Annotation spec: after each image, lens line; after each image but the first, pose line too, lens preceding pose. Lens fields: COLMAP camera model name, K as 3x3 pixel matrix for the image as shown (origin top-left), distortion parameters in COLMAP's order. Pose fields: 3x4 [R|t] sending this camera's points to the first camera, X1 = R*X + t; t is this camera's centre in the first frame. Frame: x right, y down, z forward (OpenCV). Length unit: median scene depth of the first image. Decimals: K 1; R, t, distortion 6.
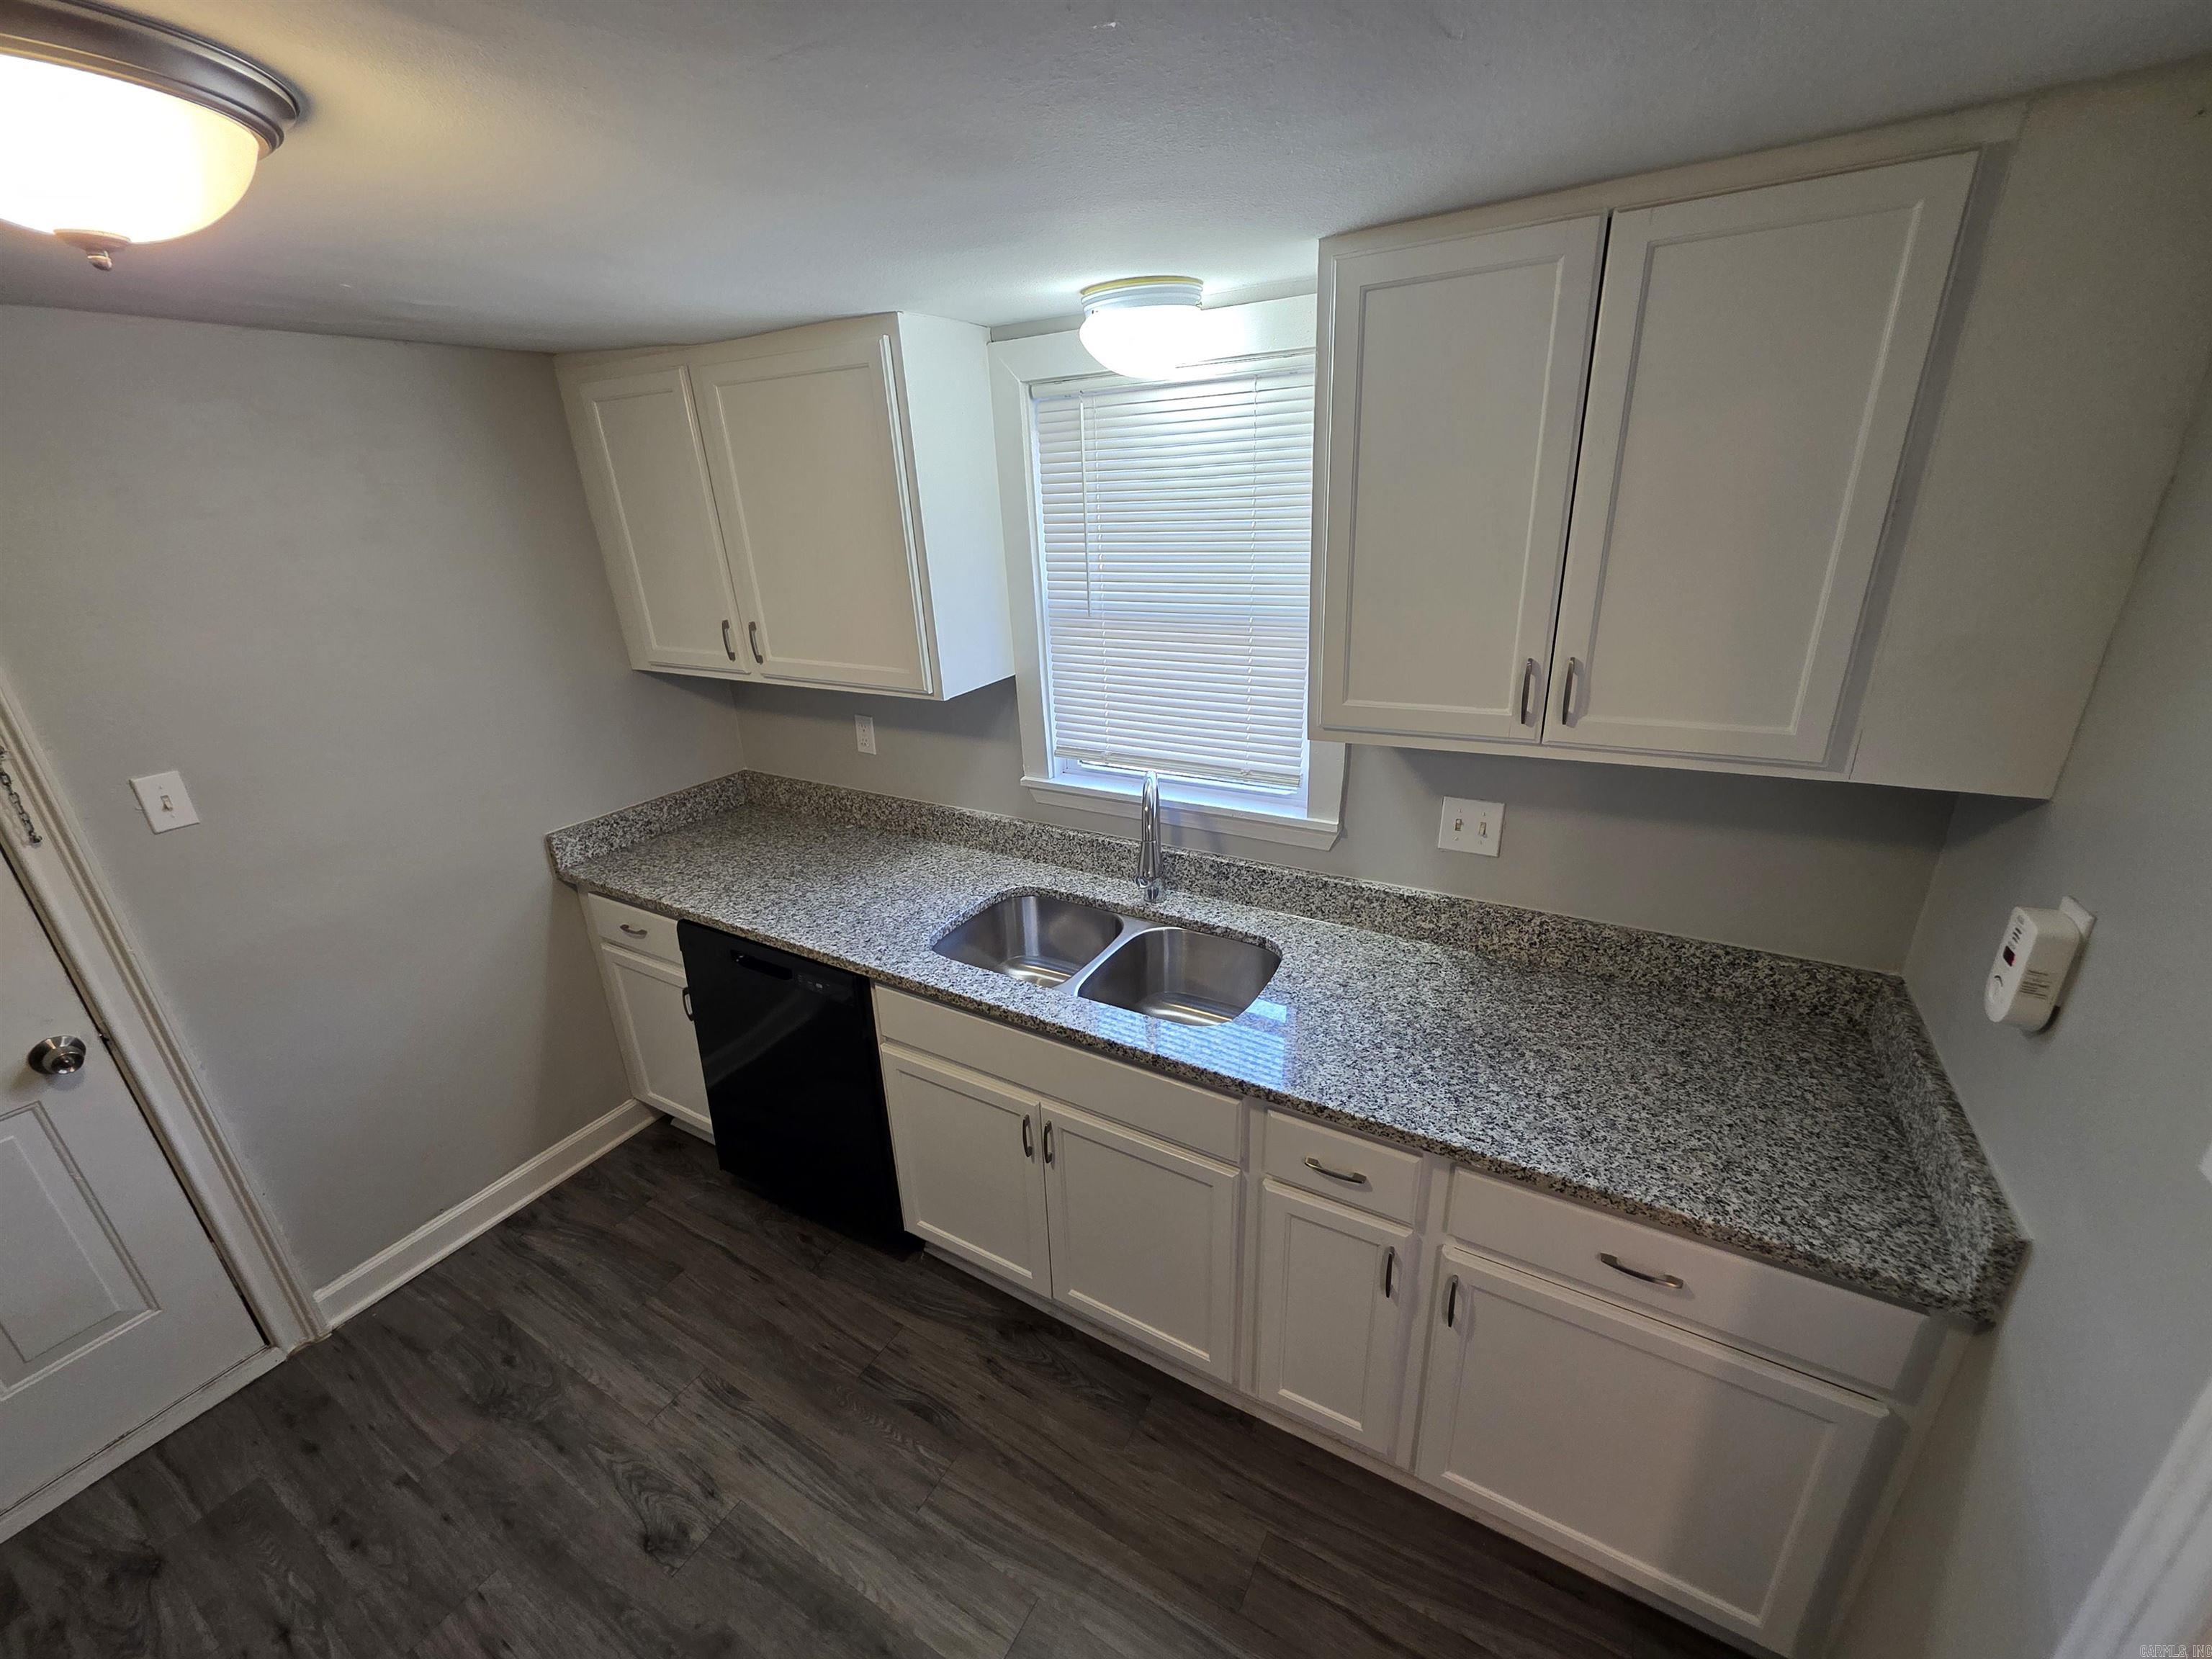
lens RADIAL K [[890.5, 0, 1104.8], [0, 890.5, 830.8], [0, 0, 1]] dist [0.002233, -0.000333]
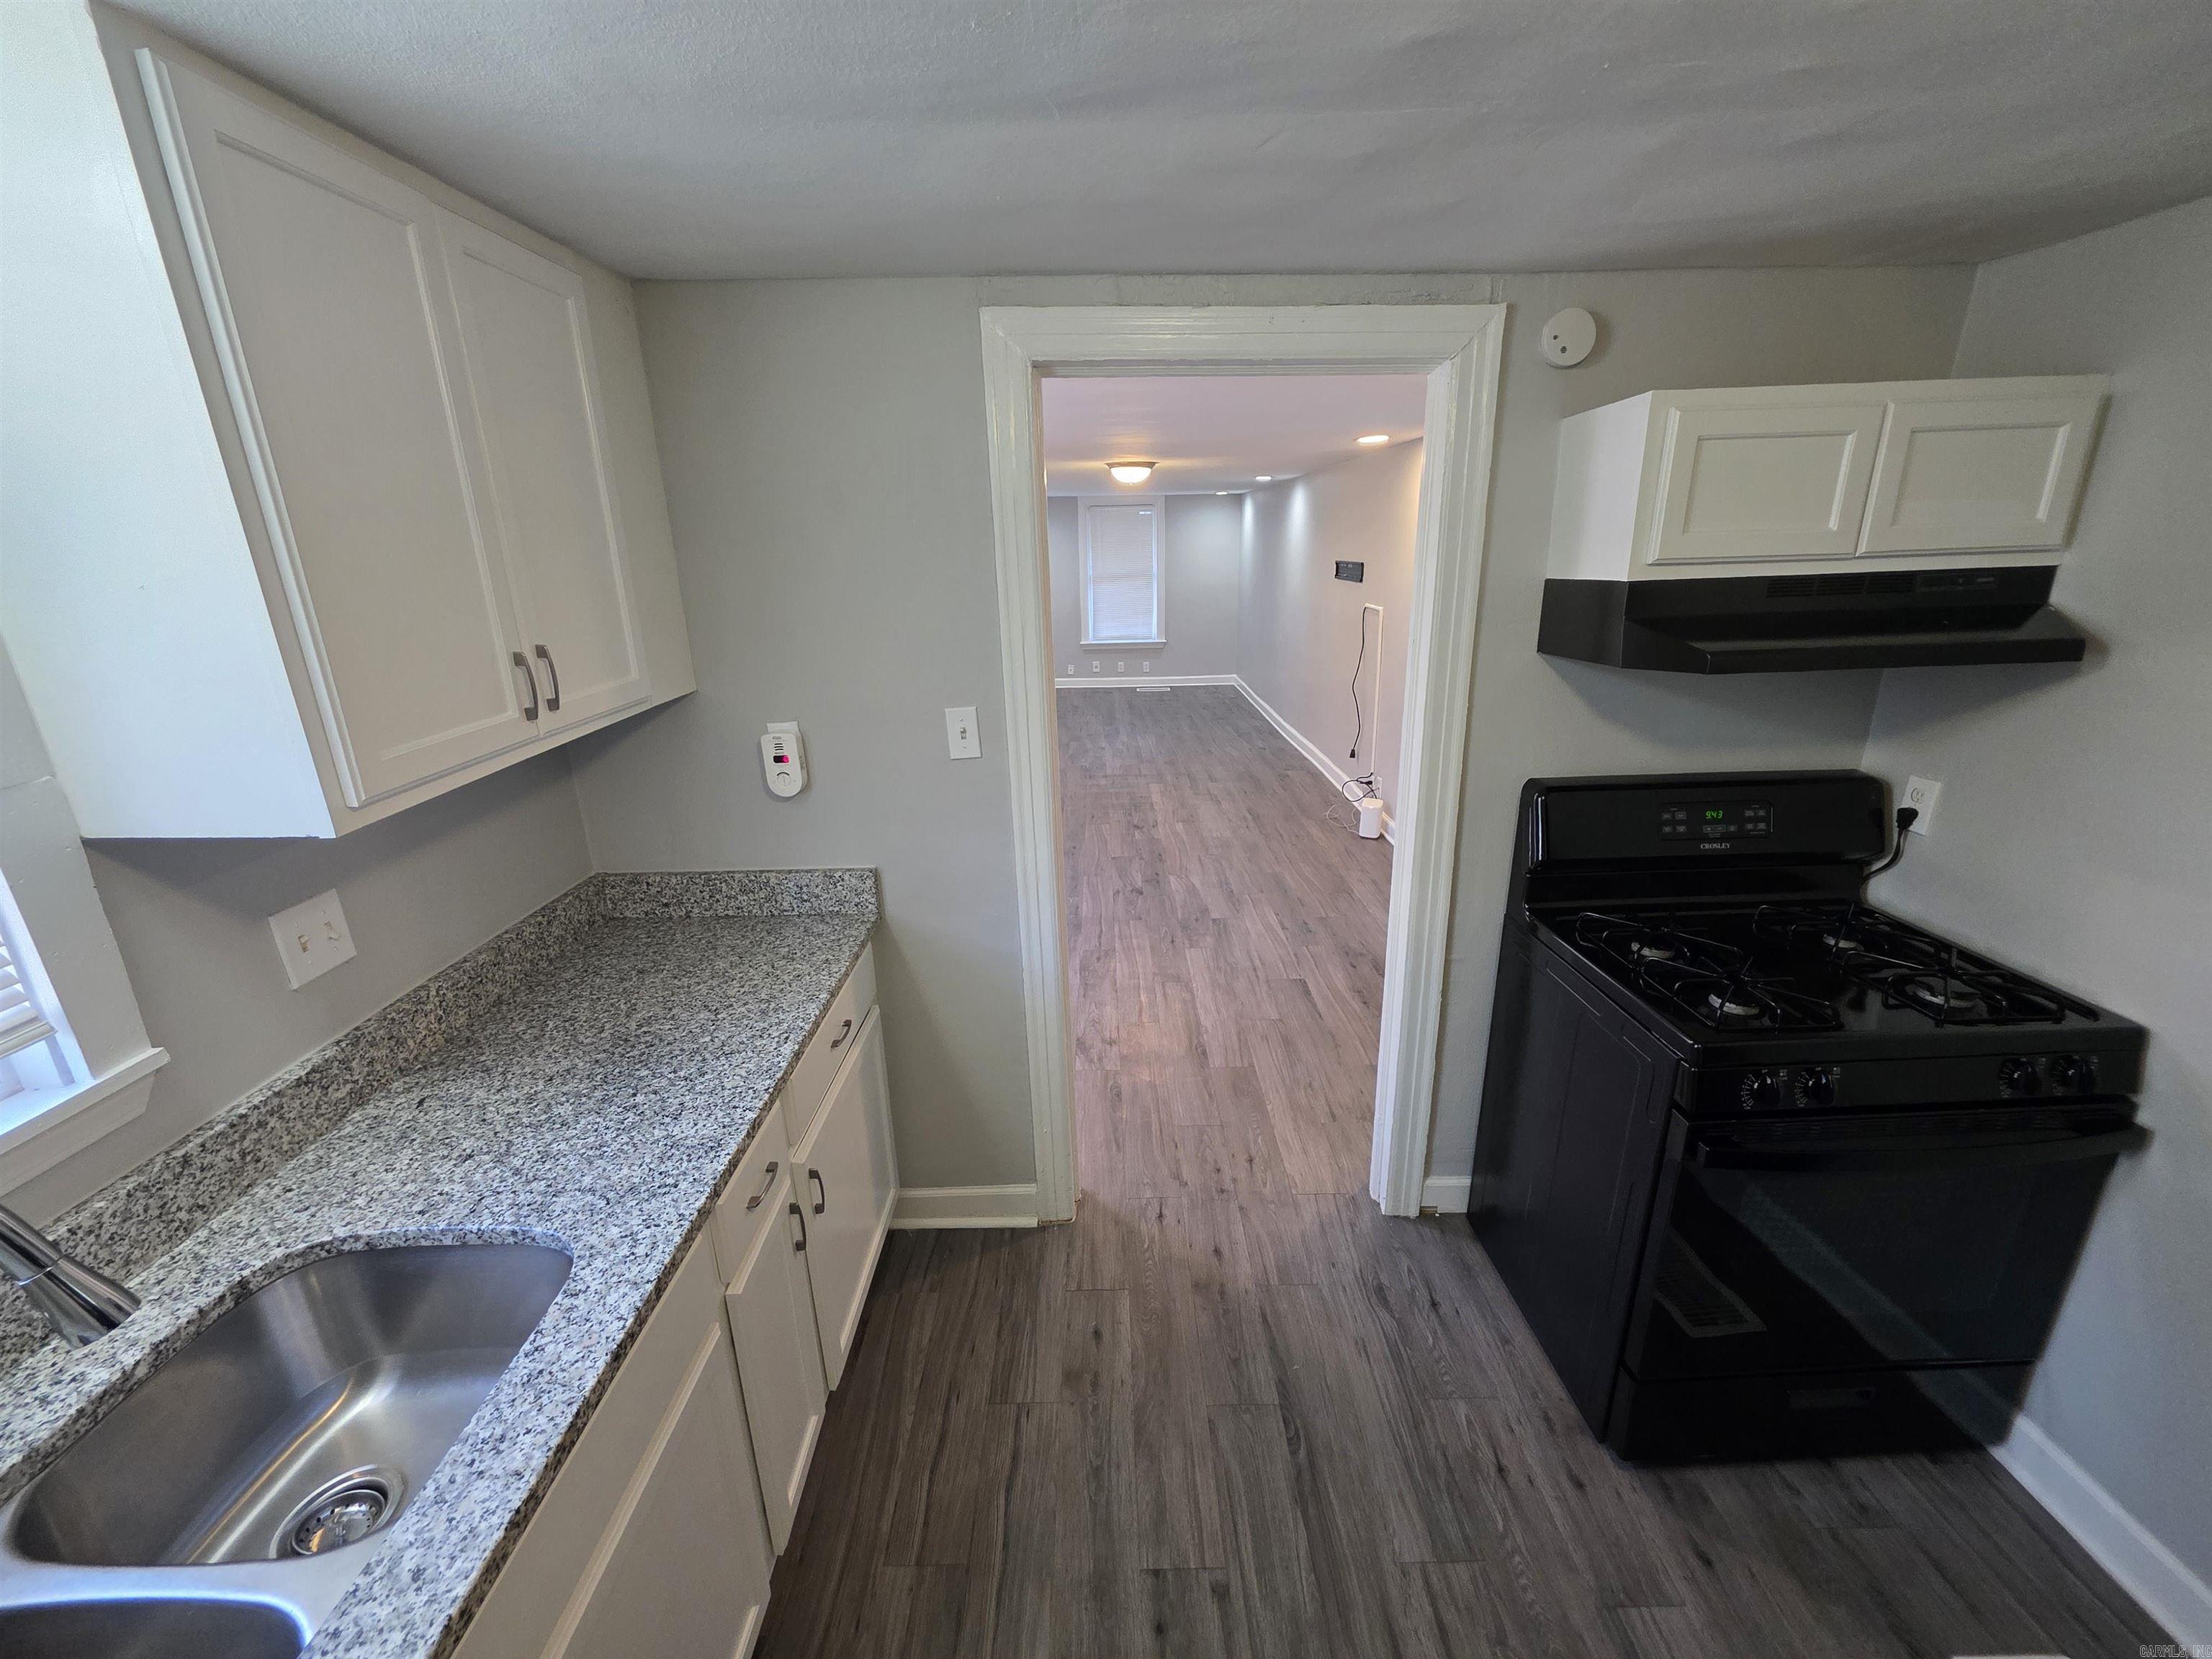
lens RADIAL K [[890.5, 0, 1107.8], [0, 890.5, 832.5], [0, 0, 1]] dist [0.002233, -0.000333]
pose [[-0.510957, -0.216720, 0.831838, -0.524338], [0.343527, 0.835583, 0.428707, -0.171070], [-0.787980, 0.504810, -0.352498, 0.719651]]
